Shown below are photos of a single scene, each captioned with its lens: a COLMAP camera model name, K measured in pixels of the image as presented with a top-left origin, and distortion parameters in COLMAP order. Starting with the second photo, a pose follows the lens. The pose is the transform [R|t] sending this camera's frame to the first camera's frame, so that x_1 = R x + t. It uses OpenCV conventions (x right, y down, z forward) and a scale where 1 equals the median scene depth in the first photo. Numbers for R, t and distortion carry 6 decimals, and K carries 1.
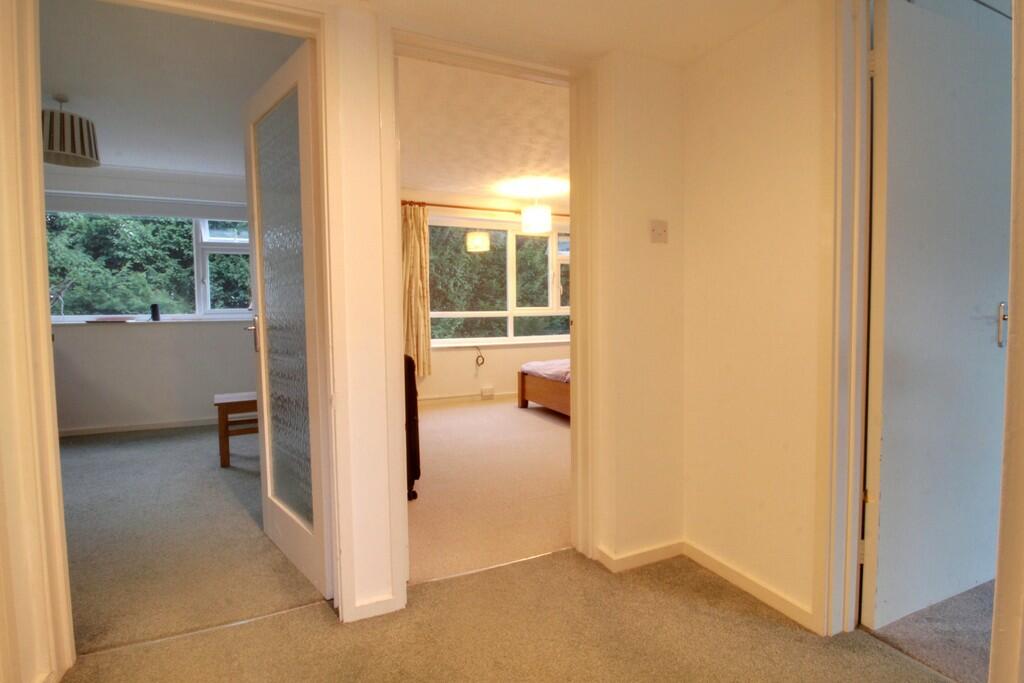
lens RADIAL K [[476.7, 0, 511.5], [0, 476.7, 333.7], [0, 0, 1]] dist [-0.003139, -0.000463]
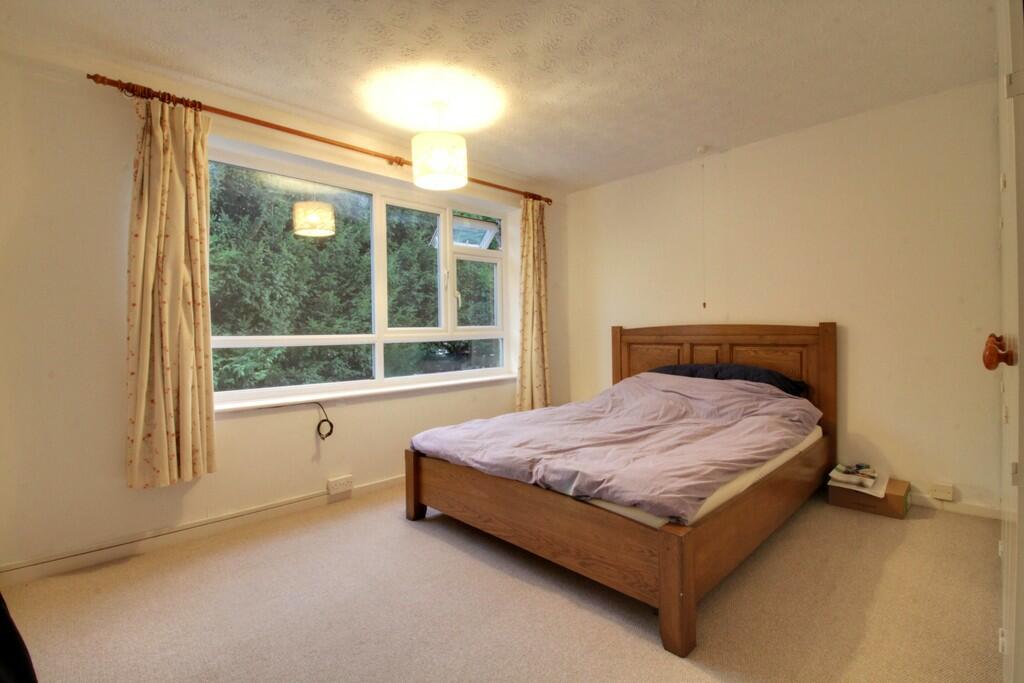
lens RADIAL K [[476.7, 0, 511.5], [0, 476.7, 333.7], [0, 0, 1]] dist [-0.003139, -0.000463]
pose [[0.940359, -0.005606, 0.340136, -0.047709], [0.022016, 0.998771, -0.044406, -0.018892], [-0.339469, 0.049246, 0.939327, 0.410917]]
